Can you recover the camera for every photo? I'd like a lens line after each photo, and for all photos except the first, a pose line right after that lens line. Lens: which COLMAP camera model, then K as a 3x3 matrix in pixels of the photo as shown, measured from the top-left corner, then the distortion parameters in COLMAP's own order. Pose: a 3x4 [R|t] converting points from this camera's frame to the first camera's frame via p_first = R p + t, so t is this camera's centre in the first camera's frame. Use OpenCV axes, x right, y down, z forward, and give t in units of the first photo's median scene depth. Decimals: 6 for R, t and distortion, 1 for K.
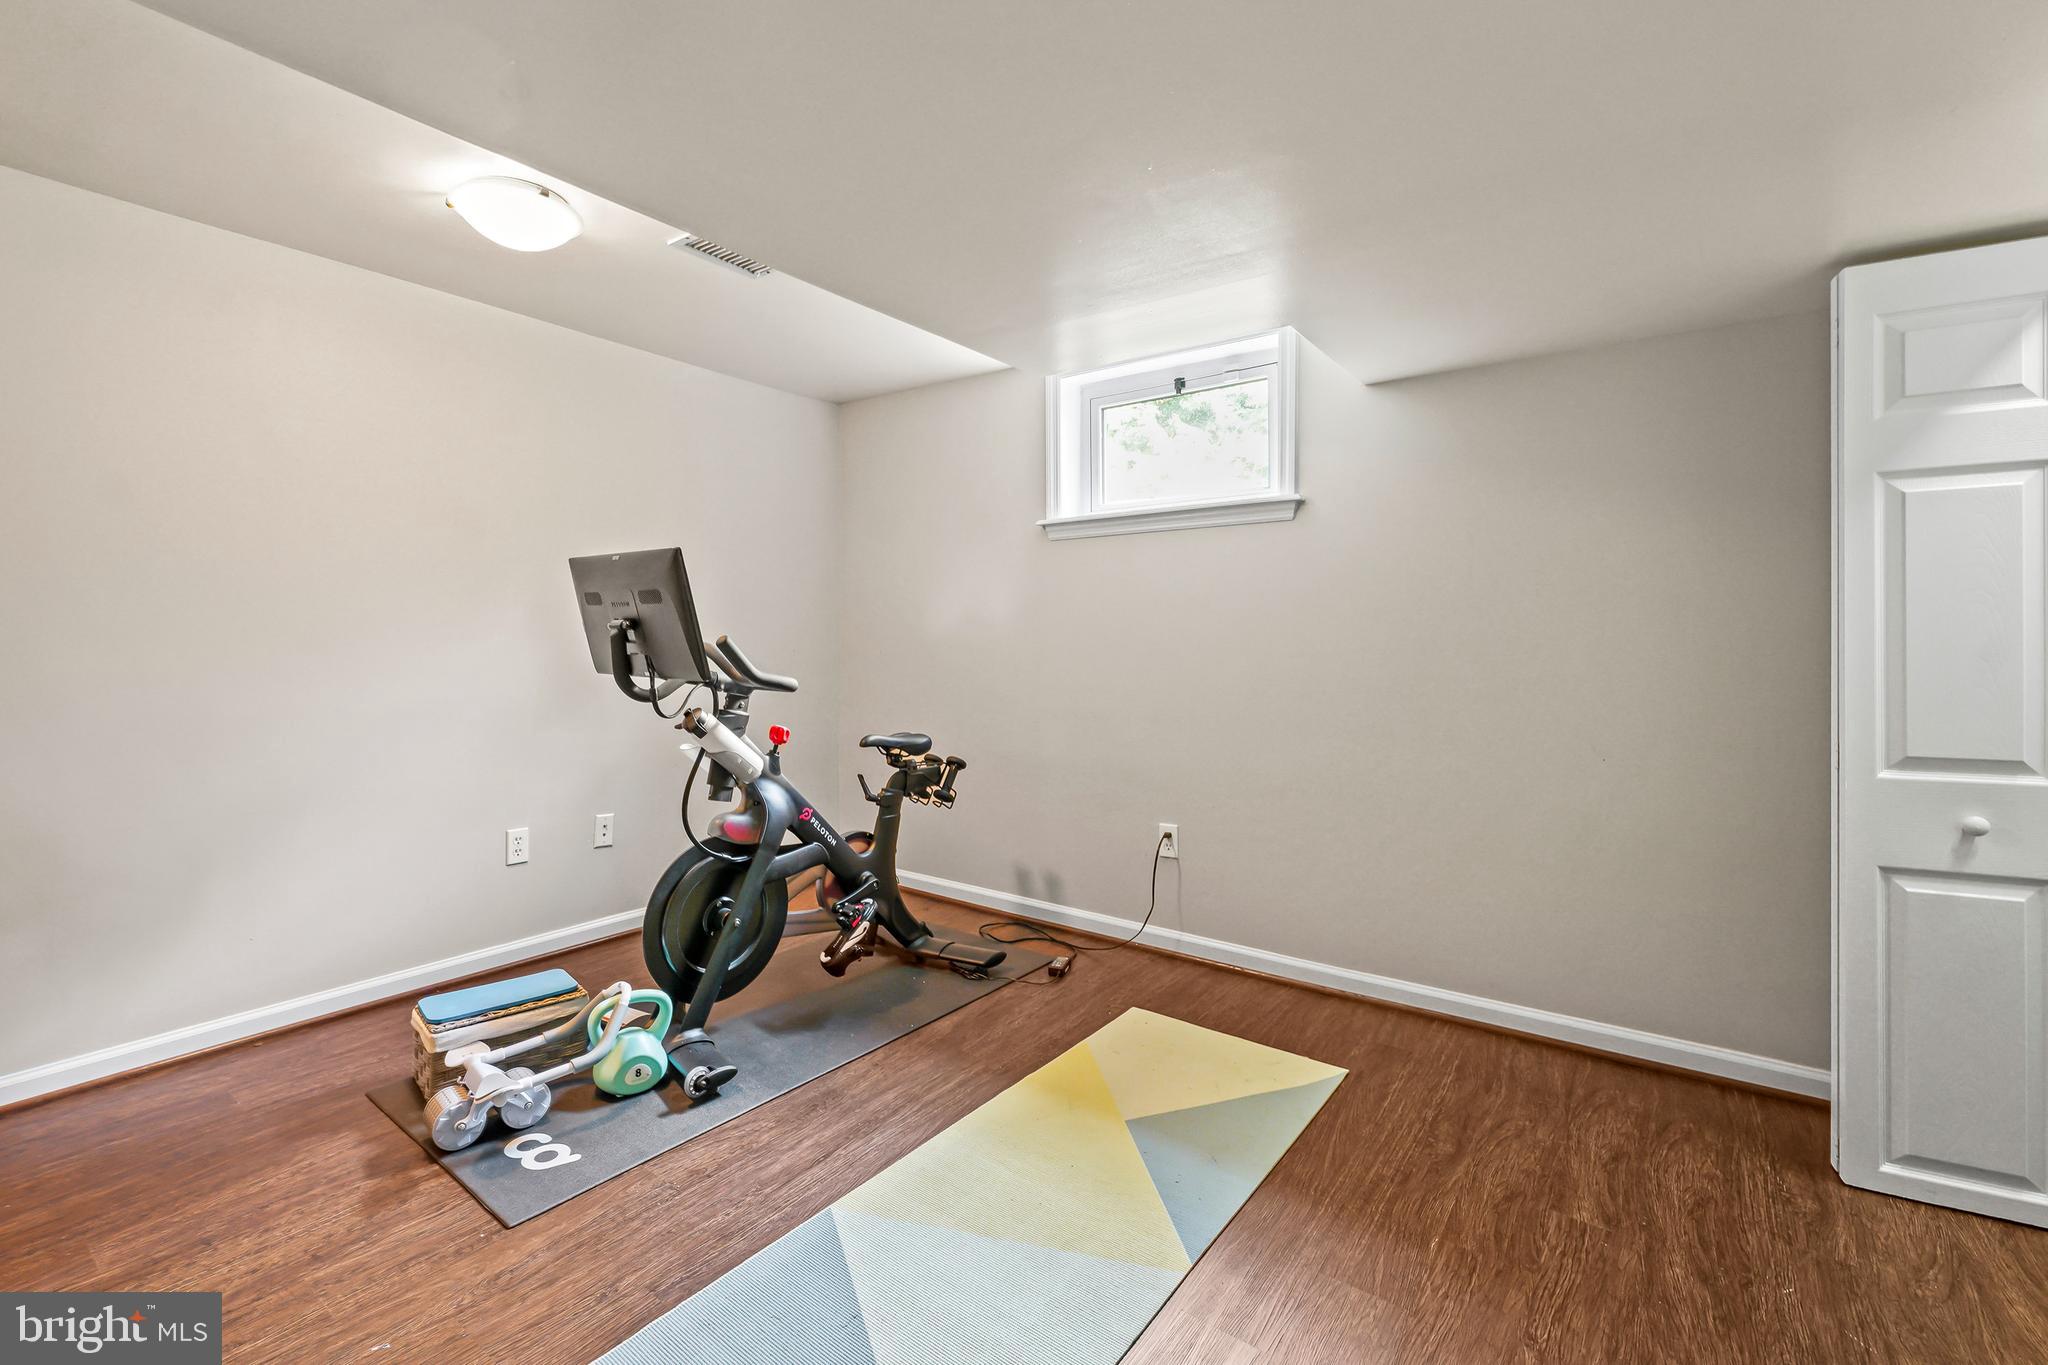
lens RADIAL K [[873.7, 0, 1090.6], [0, 873.7, 642.4], [0, 0, 1]] dist [-0.002519, 0.000272]
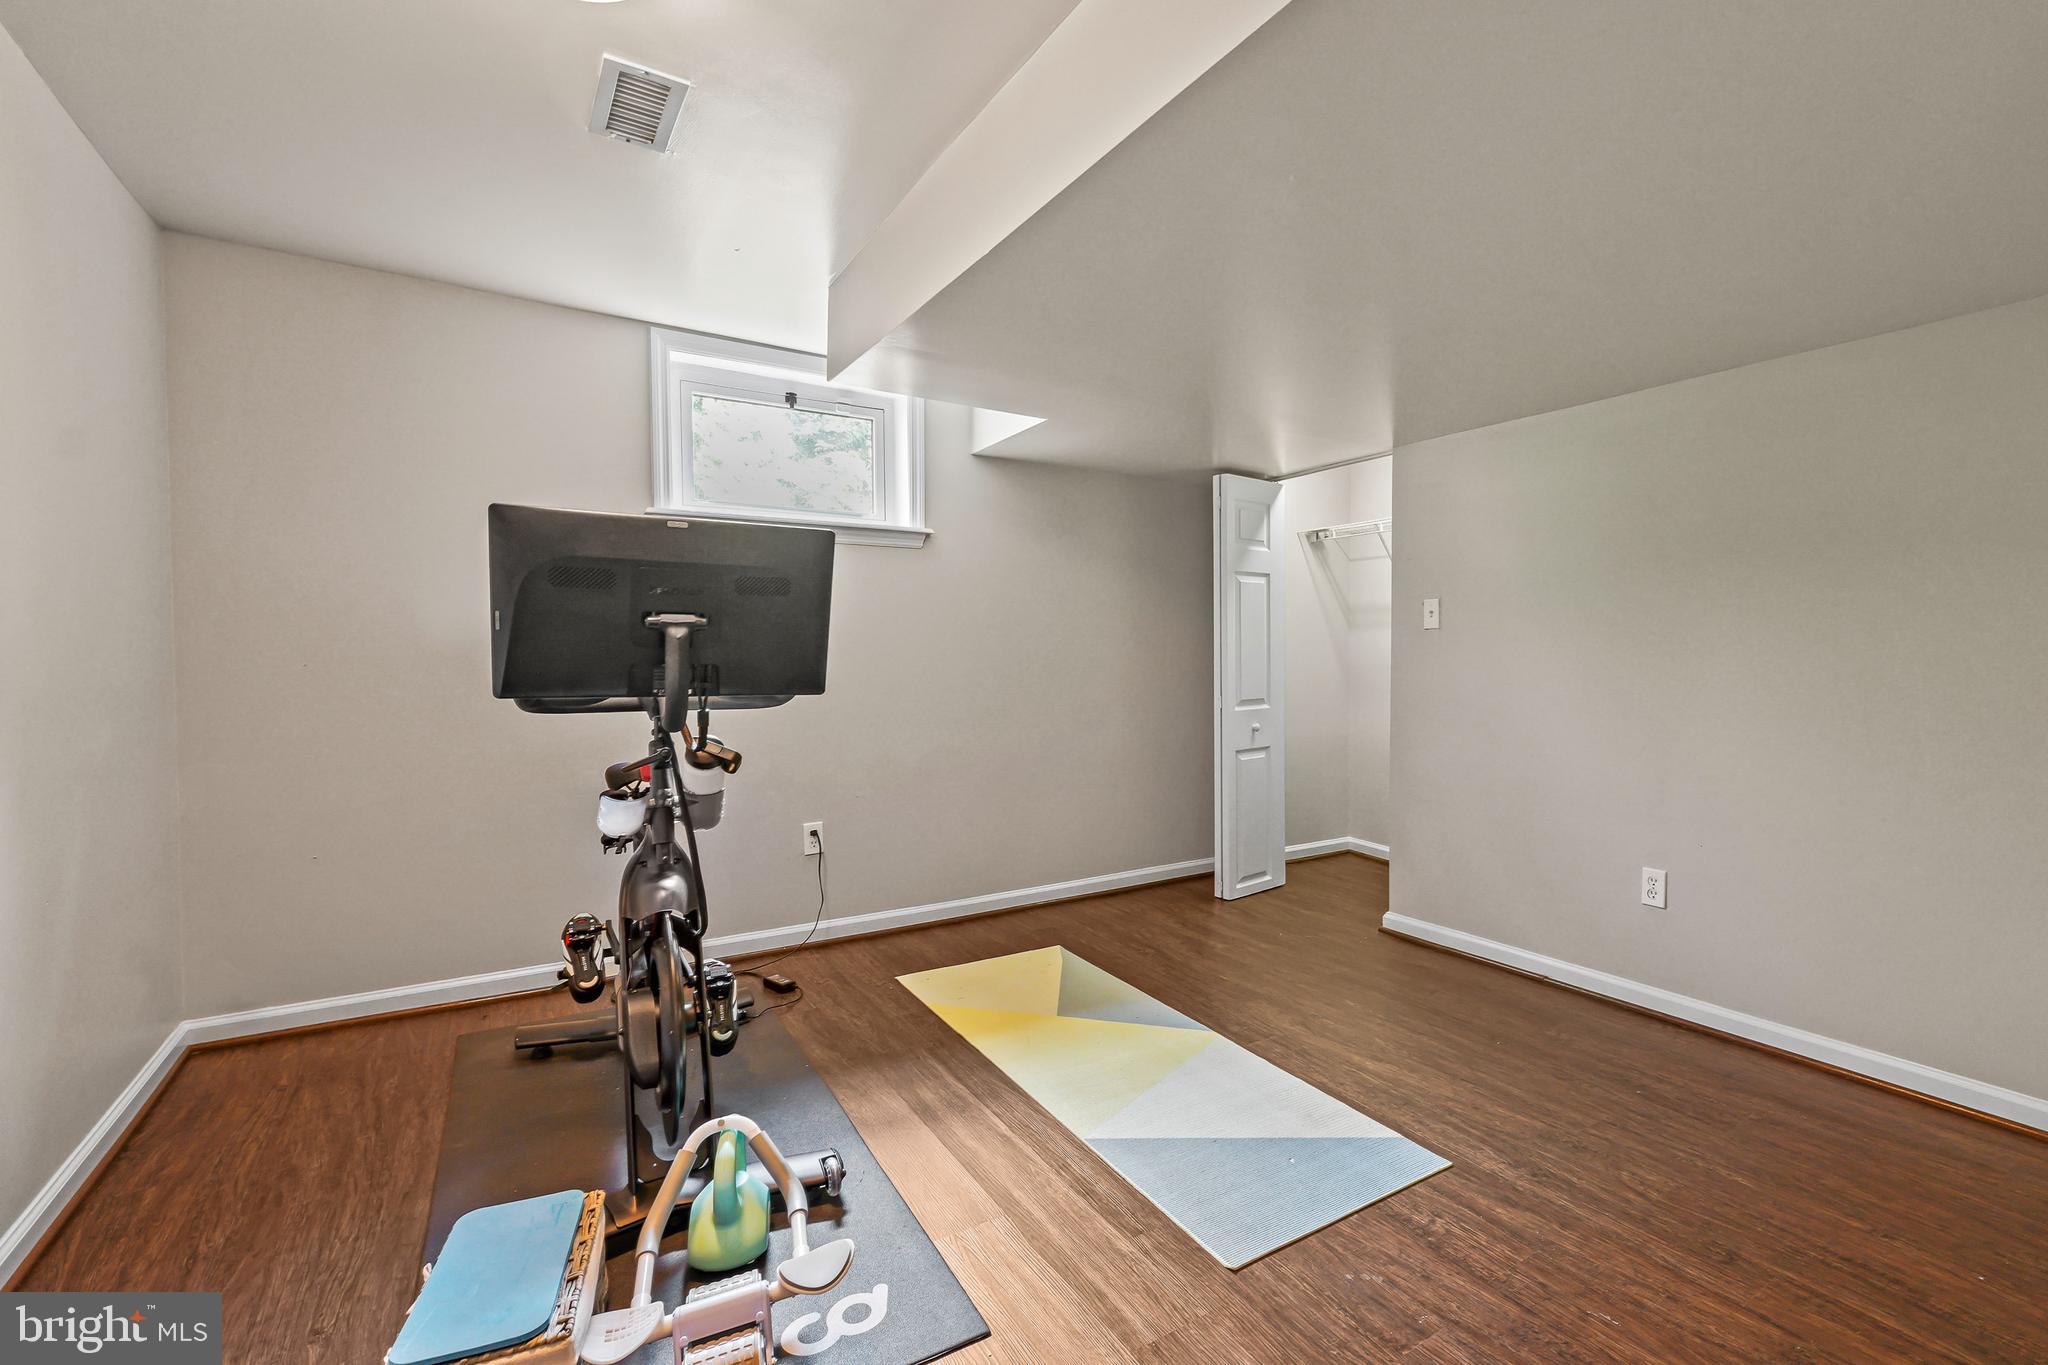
lens RADIAL K [[873.7, 0, 1035.1], [0, 873.7, 666.3], [0, 0, 1]] dist [-0.002519, 0.000272]
pose [[0.397488, -0.006590, 0.917584, -1.238677], [0.007206, 0.999966, 0.004060, 0.029719], [-0.917579, 0.004999, 0.397521, 0.553580]]
